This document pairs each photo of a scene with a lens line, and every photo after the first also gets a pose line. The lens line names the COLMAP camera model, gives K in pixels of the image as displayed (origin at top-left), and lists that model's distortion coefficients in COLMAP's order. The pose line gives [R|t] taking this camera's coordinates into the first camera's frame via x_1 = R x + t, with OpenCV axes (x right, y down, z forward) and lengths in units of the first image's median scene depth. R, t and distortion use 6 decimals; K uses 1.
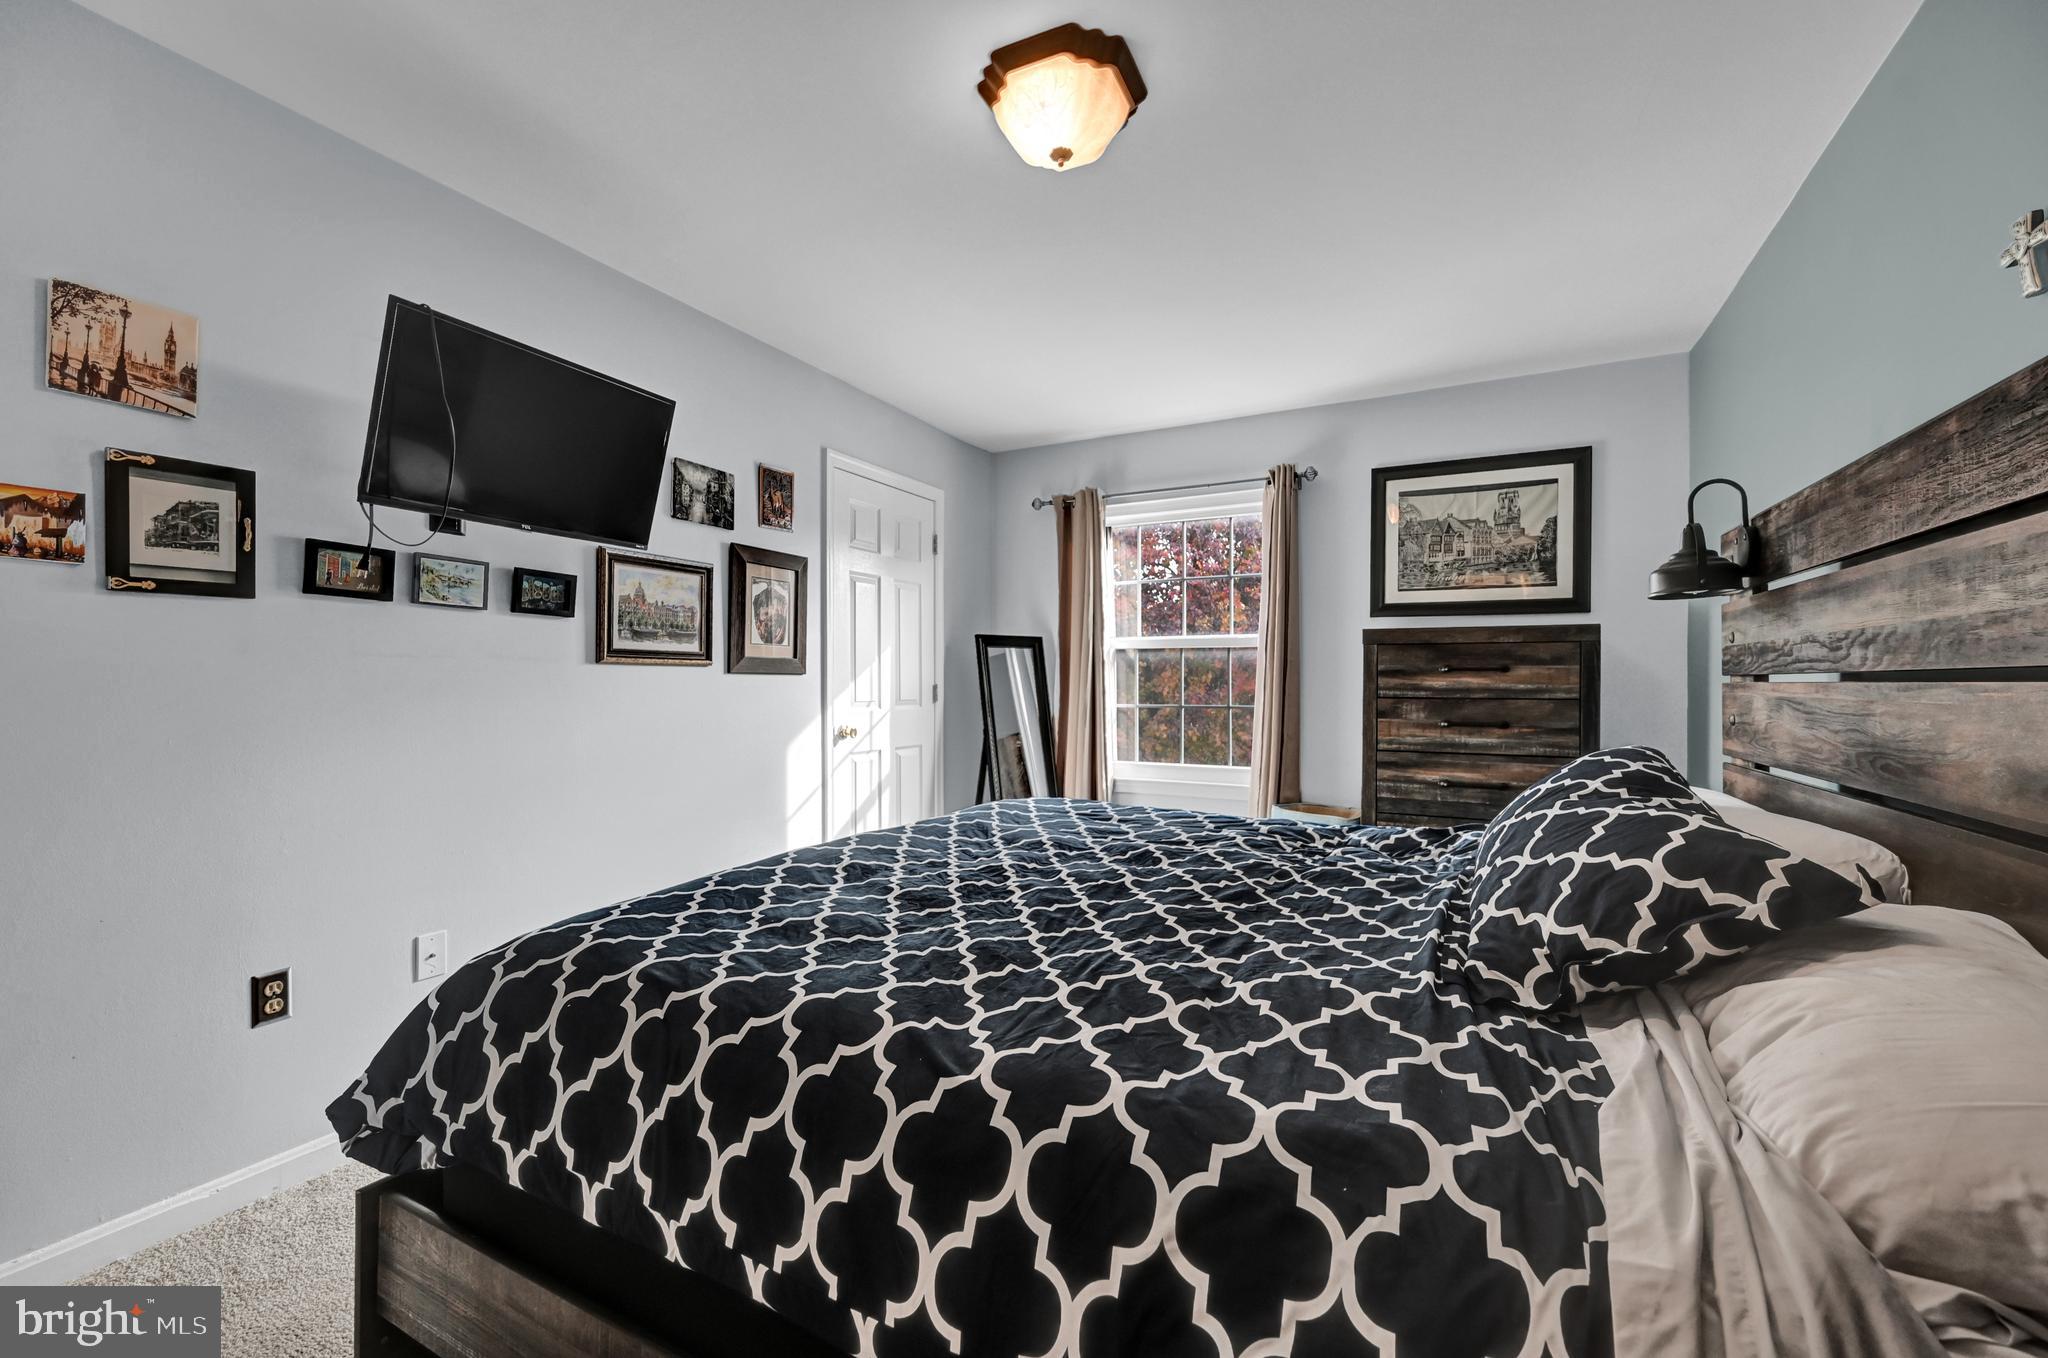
lens RADIAL K [[829.3, 0, 1023.8], [0, 829.3, 686.6], [0, 0, 1]] dist [-0.001608, -0.000151]
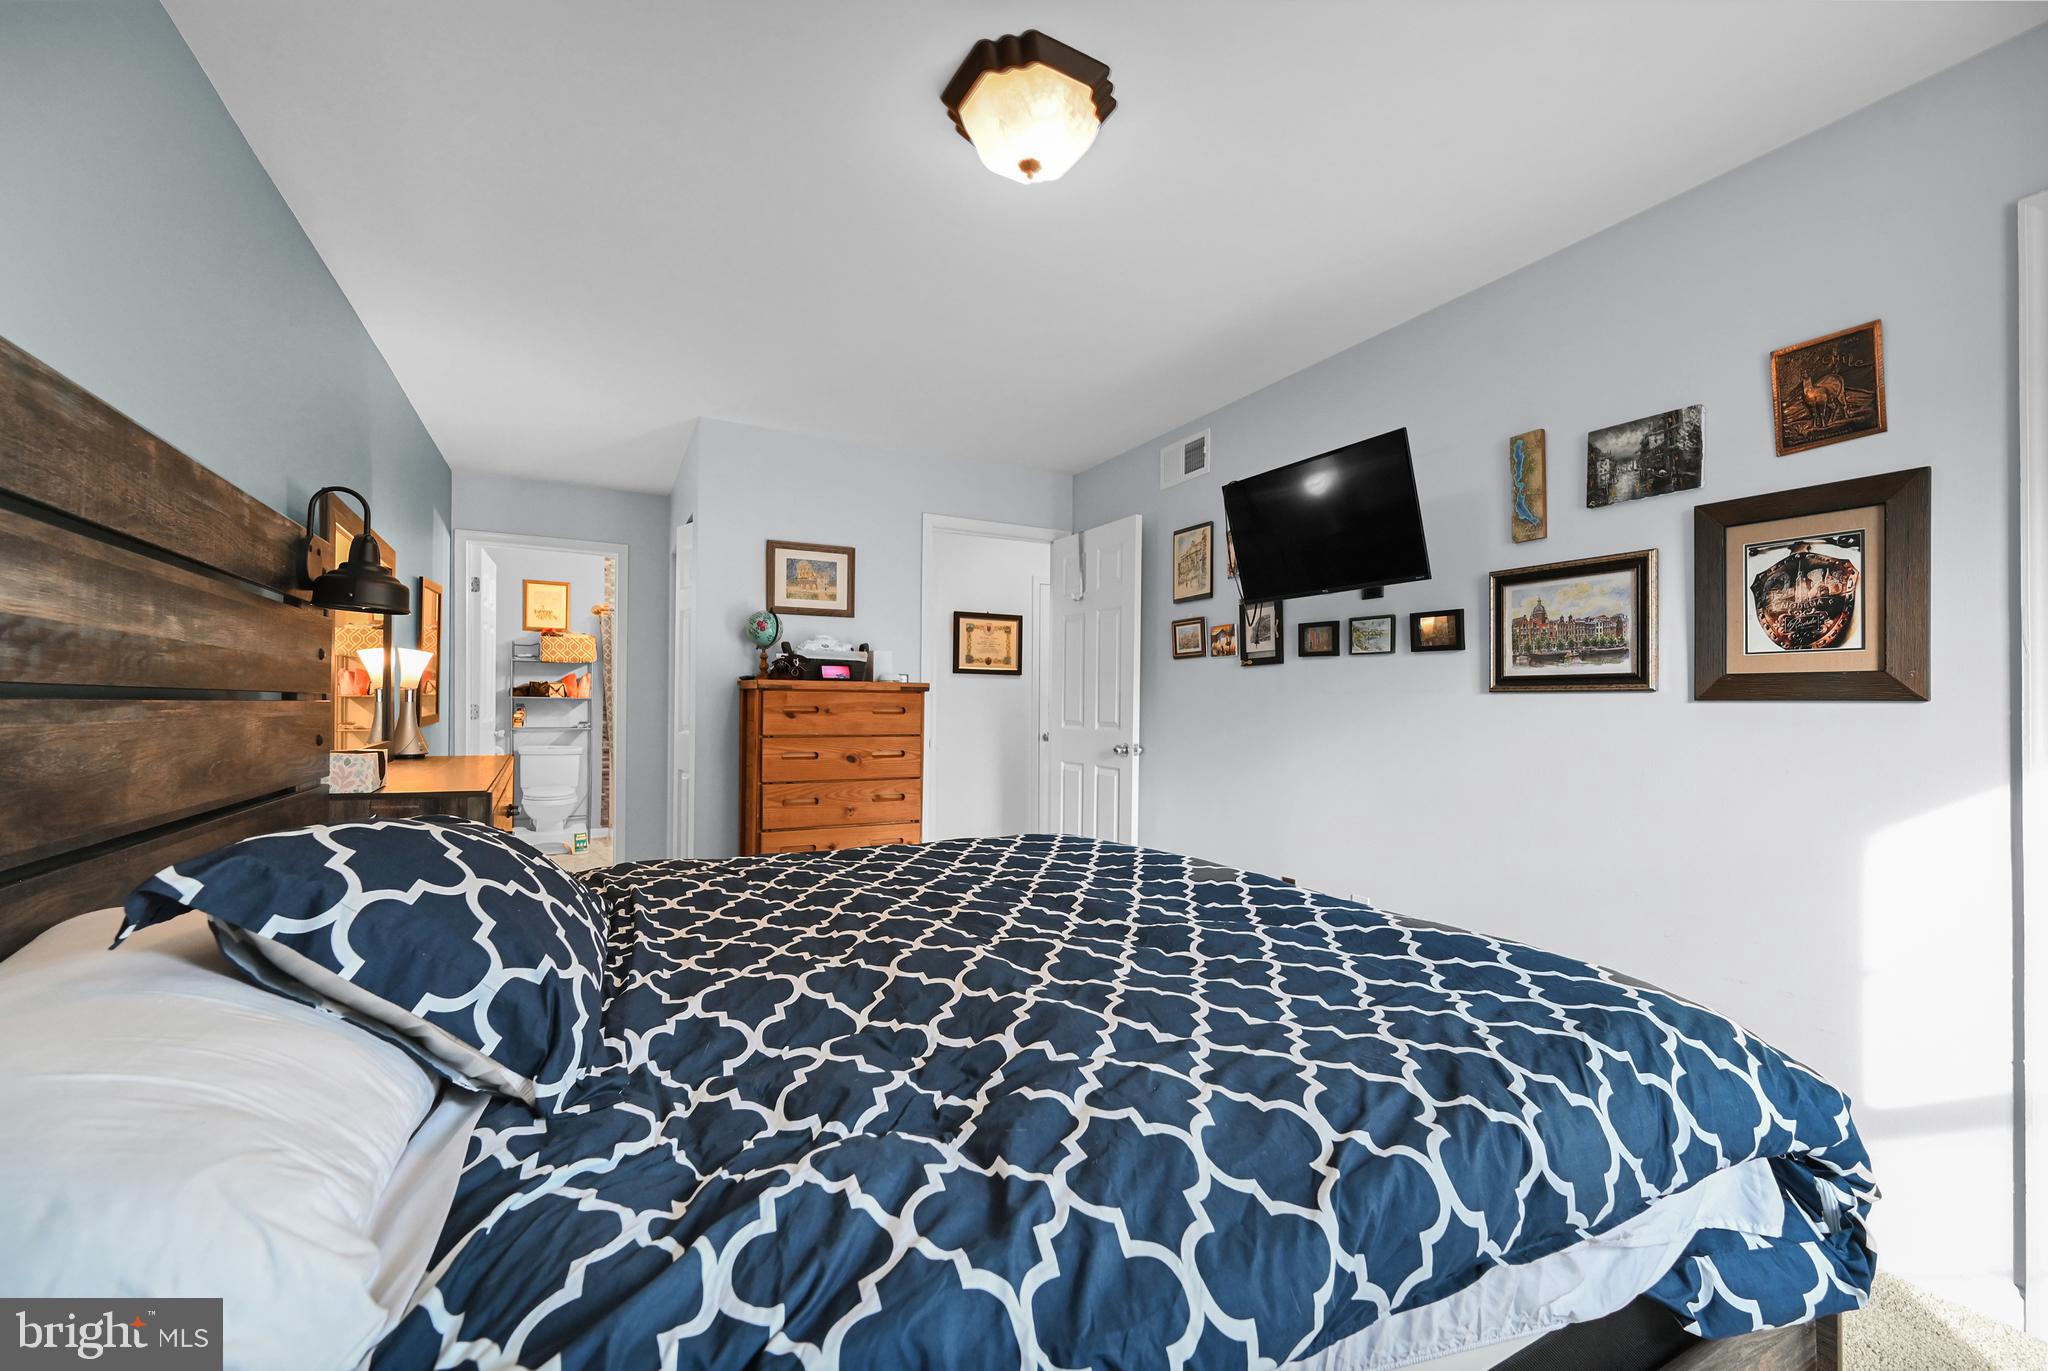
lens RADIAL K [[838.8, 0, 1030.6], [0, 838.8, 695.0], [0, 0, 1]] dist [-0.002277, -0.000311]
pose [[-0.559208, -0.019511, -0.828797, 0.597975], [-0.013349, 0.999805, -0.014529, -0.004325], [0.828920, 0.002939, -0.559360, 1.093652]]
